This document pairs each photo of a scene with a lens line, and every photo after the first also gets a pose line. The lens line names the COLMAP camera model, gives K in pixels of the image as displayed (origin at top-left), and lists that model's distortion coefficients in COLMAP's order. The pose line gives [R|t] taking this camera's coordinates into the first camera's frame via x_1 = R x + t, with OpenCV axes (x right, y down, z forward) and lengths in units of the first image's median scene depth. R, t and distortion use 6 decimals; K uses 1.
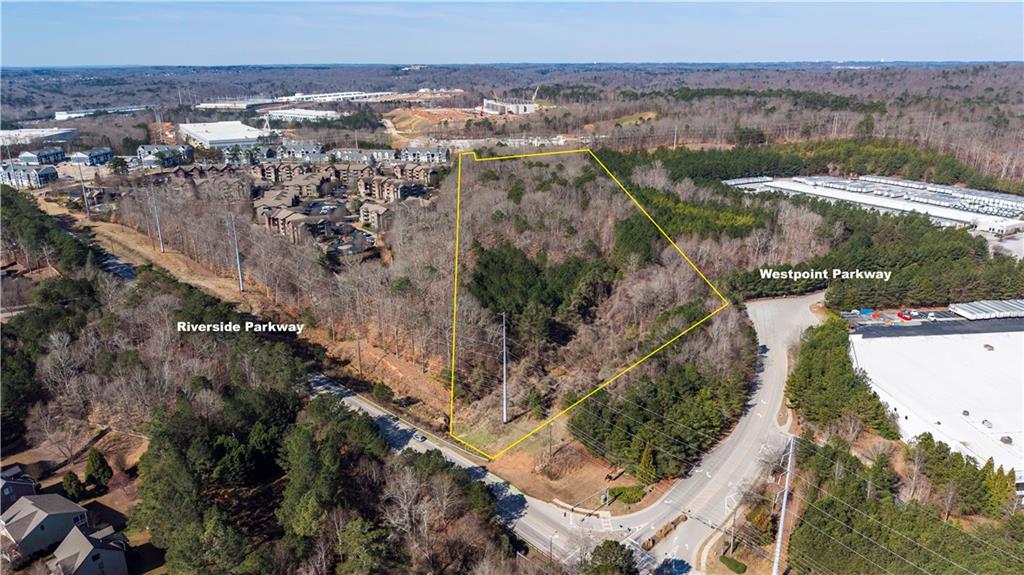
lens RADIAL K [[681.0, 0, 507.9], [0, 681.0, 289.9], [0, 0, 1]] dist [-0.006909, -0.016776]
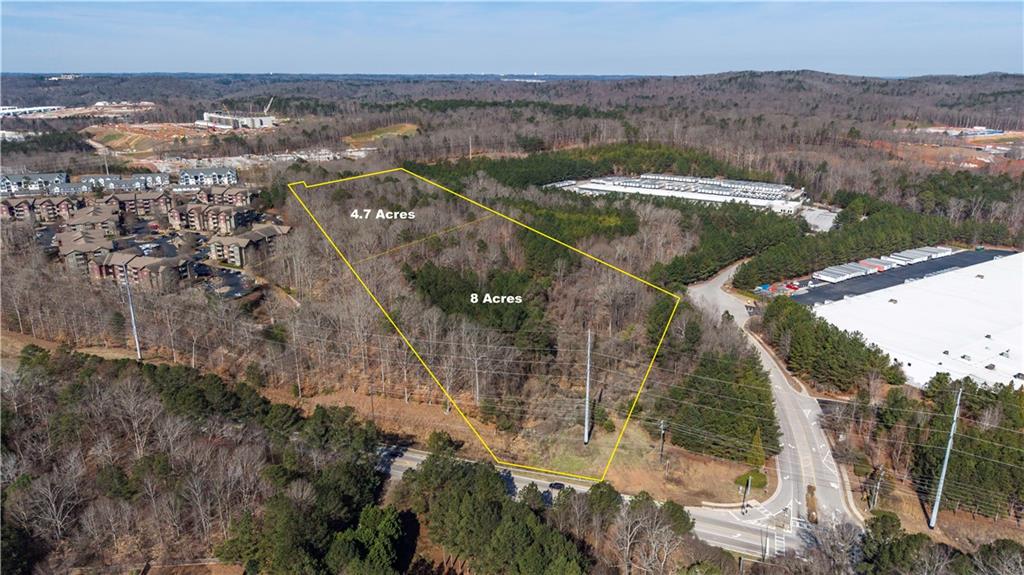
lens RADIAL K [[681.0, 0, 511.8], [0, 681.0, 287.9], [0, 0, 1]] dist [-0.006909, -0.016776]
pose [[0.891084, -0.123050, 0.436839, -0.185432], [0.130749, 0.991336, 0.012534, -0.019028], [-0.434596, 0.045947, 0.899453, 0.060134]]
